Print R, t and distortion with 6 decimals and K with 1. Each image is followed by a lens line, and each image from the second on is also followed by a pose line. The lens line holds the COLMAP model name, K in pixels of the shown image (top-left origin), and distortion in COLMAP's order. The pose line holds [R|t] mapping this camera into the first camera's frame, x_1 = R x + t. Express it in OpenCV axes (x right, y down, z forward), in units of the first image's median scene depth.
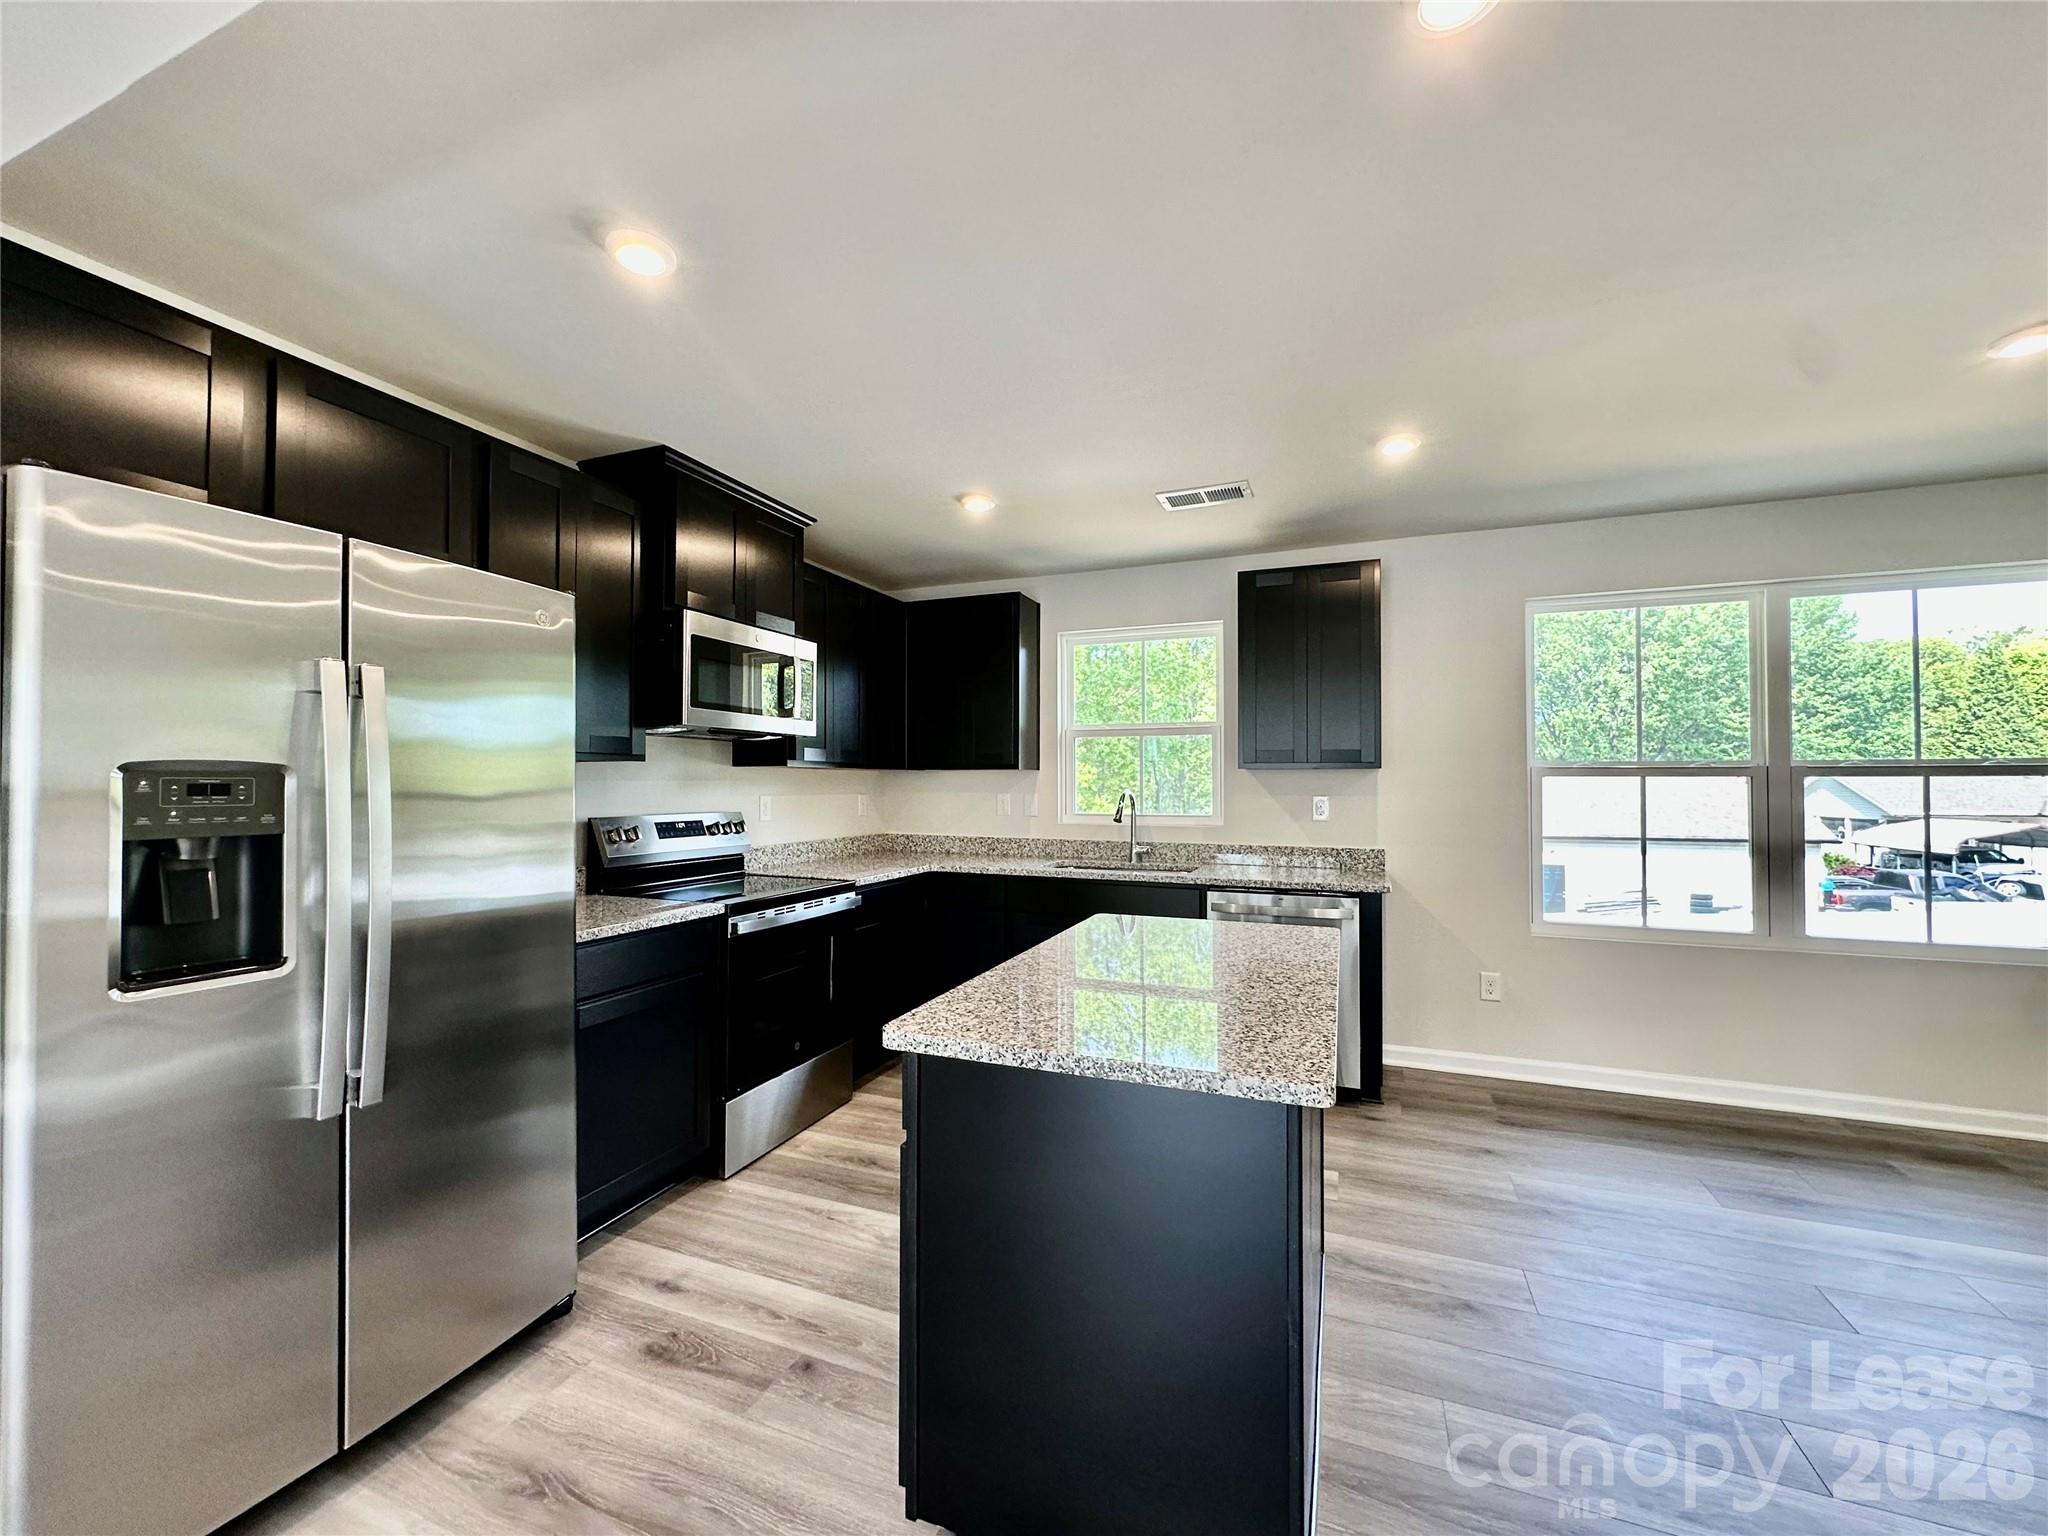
lens RADIAL K [[814.0, 0, 1026.8], [0, 814.0, 771.8], [0, 0, 1]] dist [-0.002596, 0.000805]
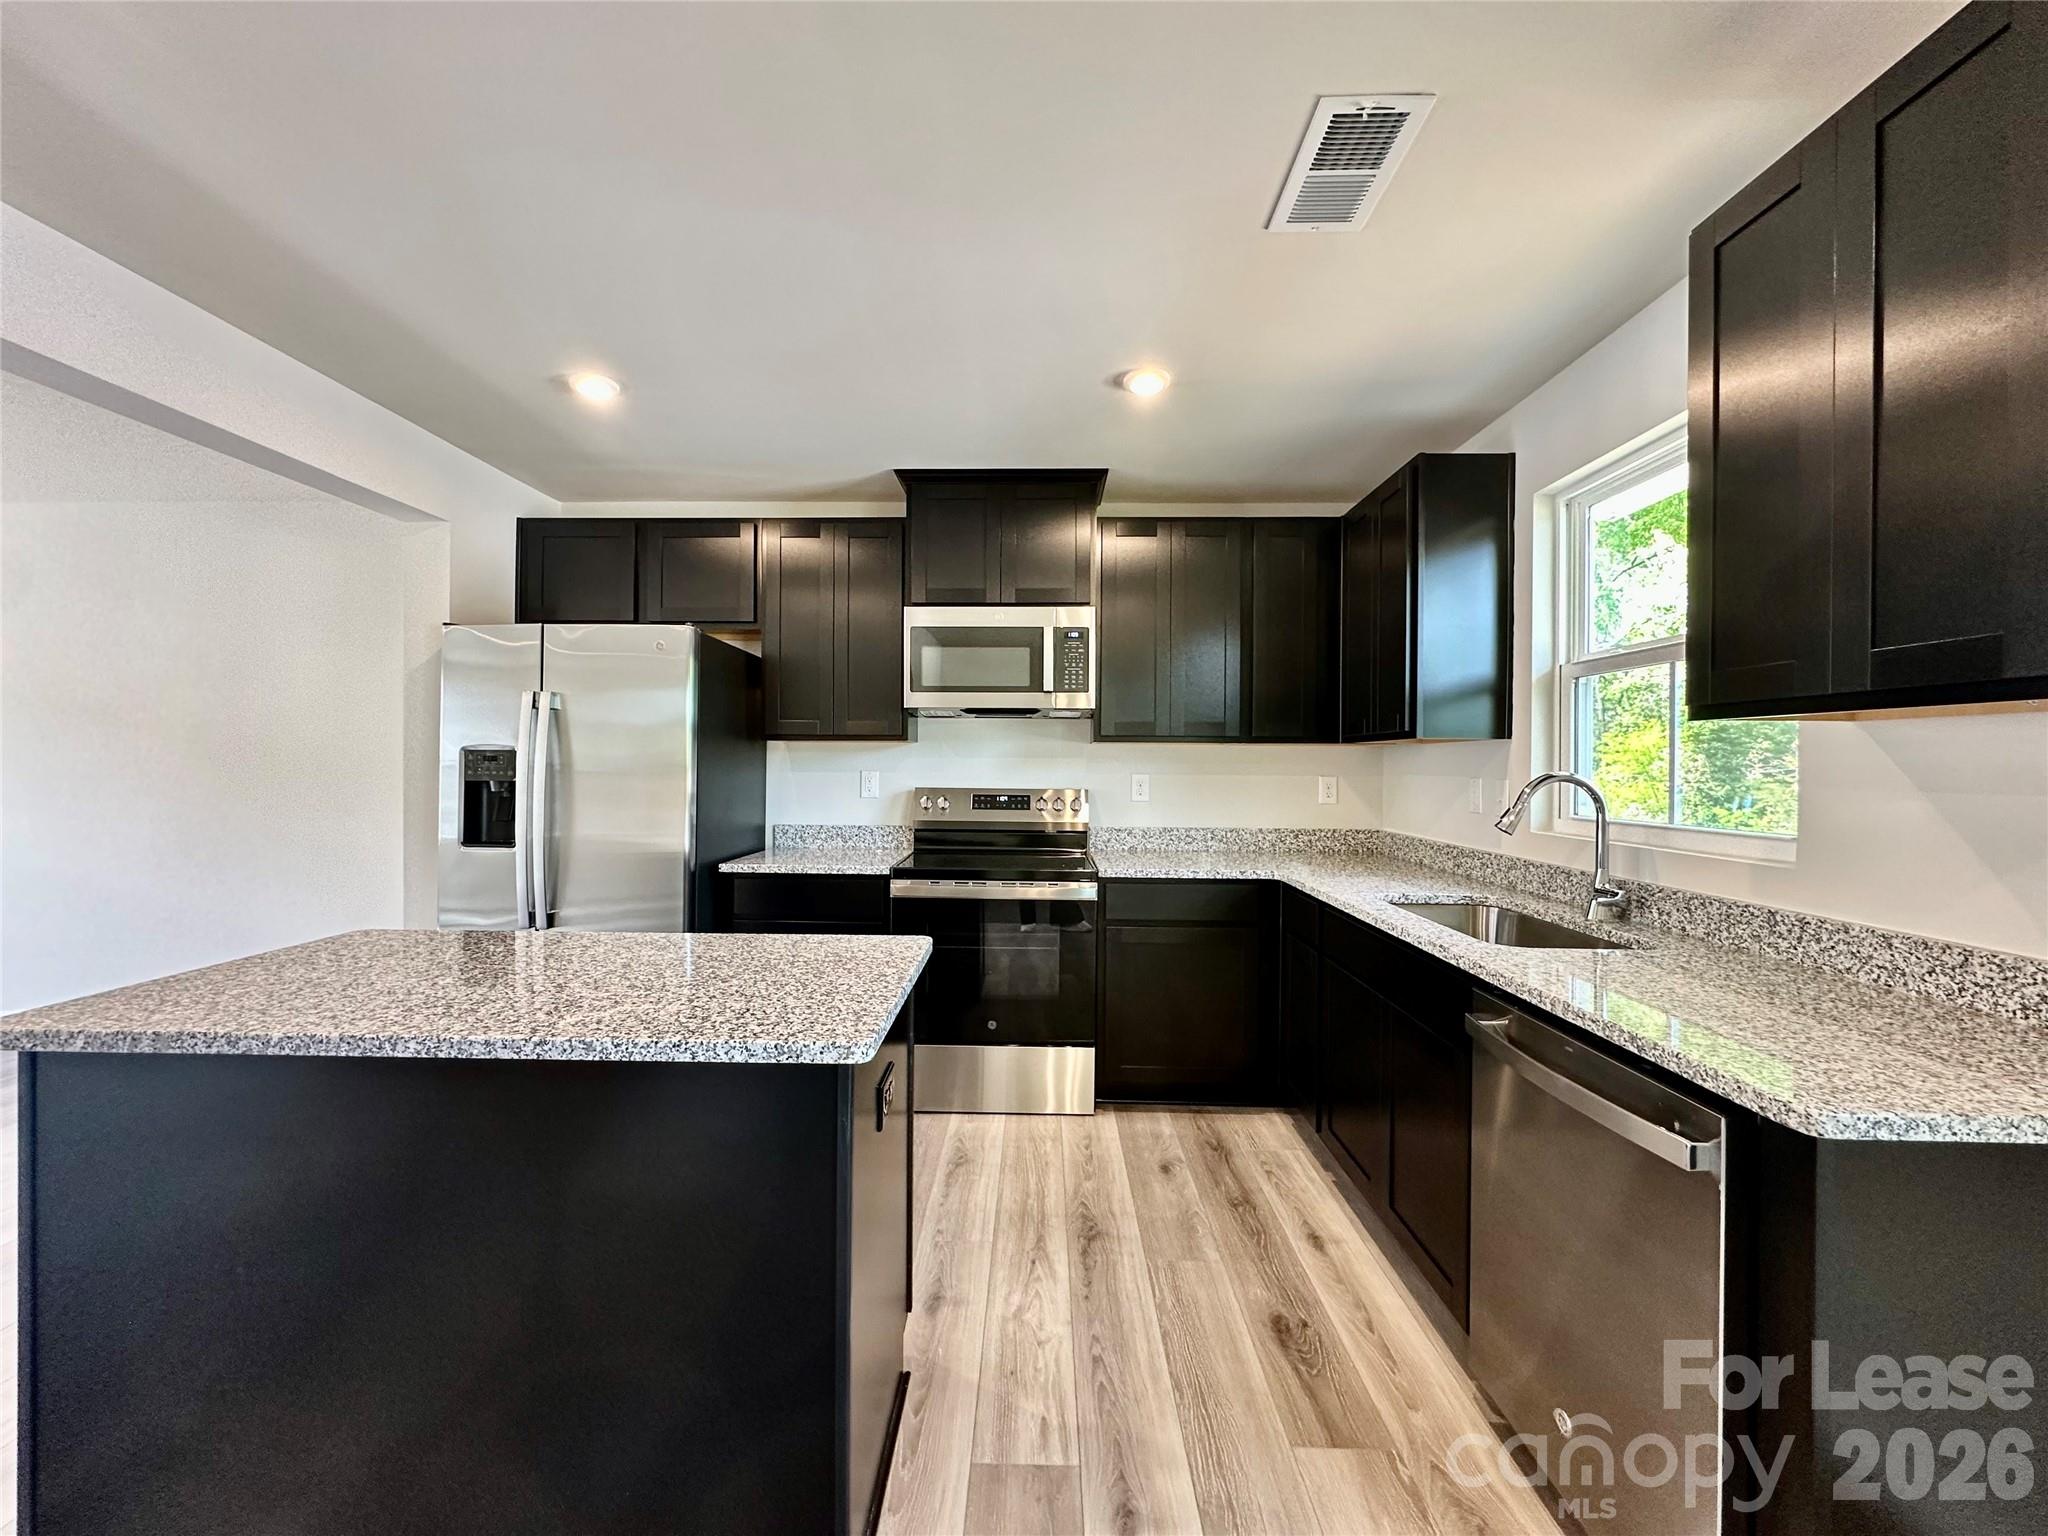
lens RADIAL K [[814.0, 0, 1014.7], [0, 814.0, 784.2], [0, 0, 1]] dist [-0.002596, 0.000805]
pose [[0.348239, 0.022150, -0.937144, 0.564066], [0.007431, 0.999624, 0.026388, 0.016763], [0.937376, -0.016153, 0.347944, 0.599893]]
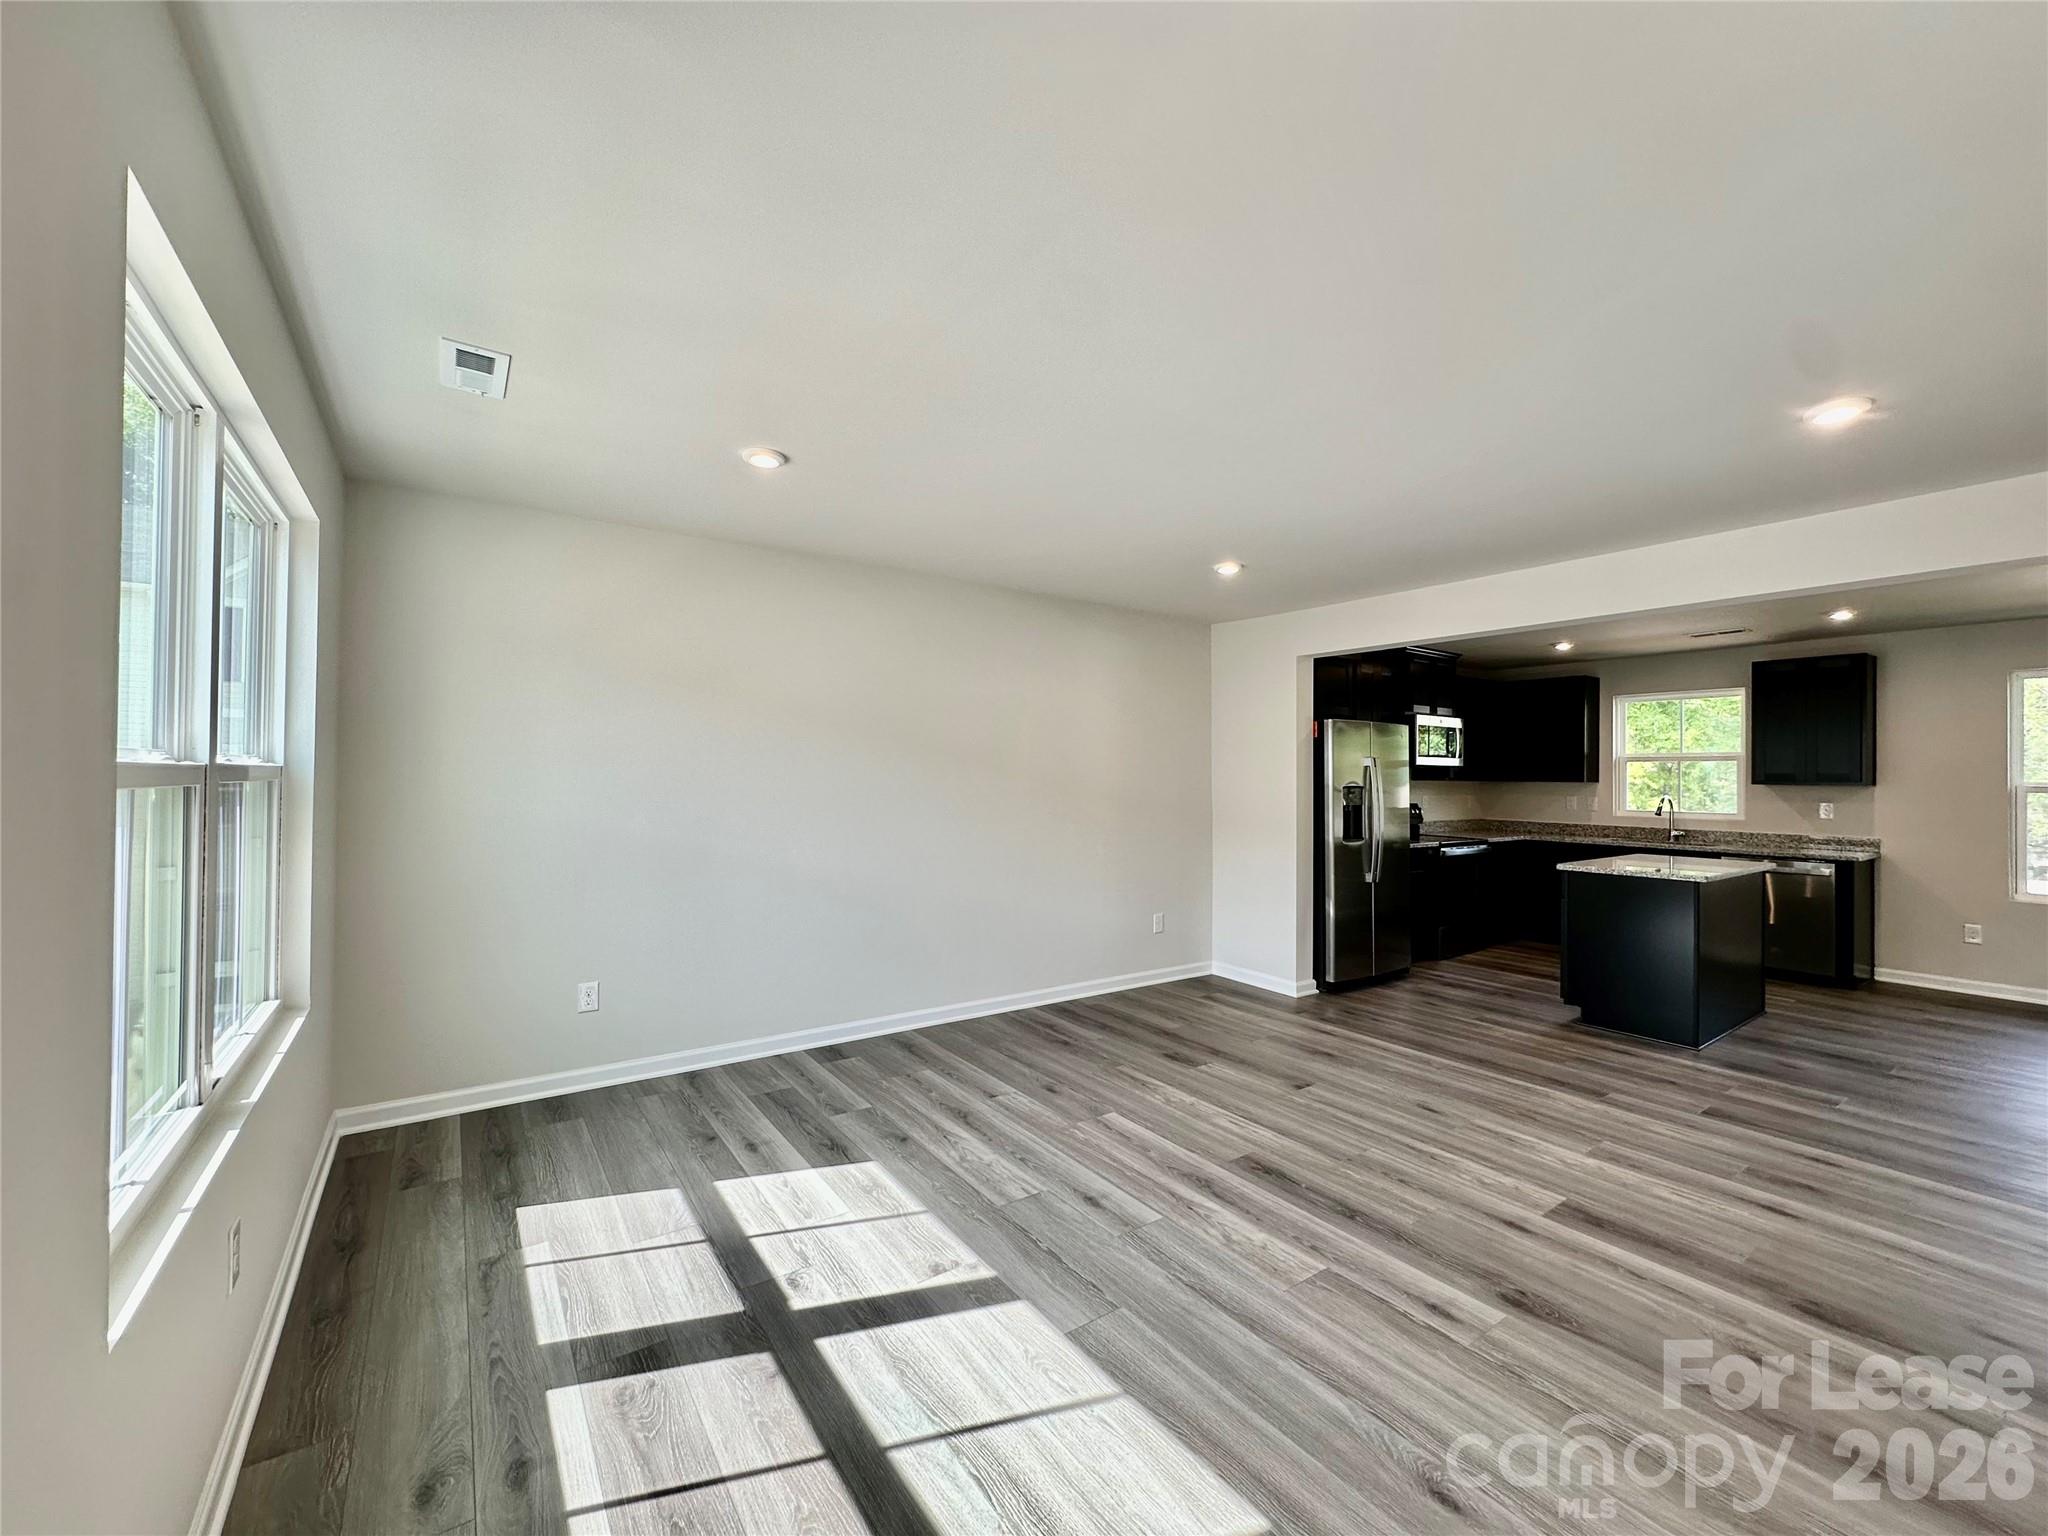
lens RADIAL K [[814.0, 0, 1020.2], [0, 814.0, 766.0], [0, 0, 1]] dist [-0.002596, 0.000805]
pose [[0.836266, 0.000541, -0.548324, -0.075205], [-0.000004, 1.000000, 0.000981, -0.045082], [0.548324, -0.000818, 0.836266, -1.237879]]
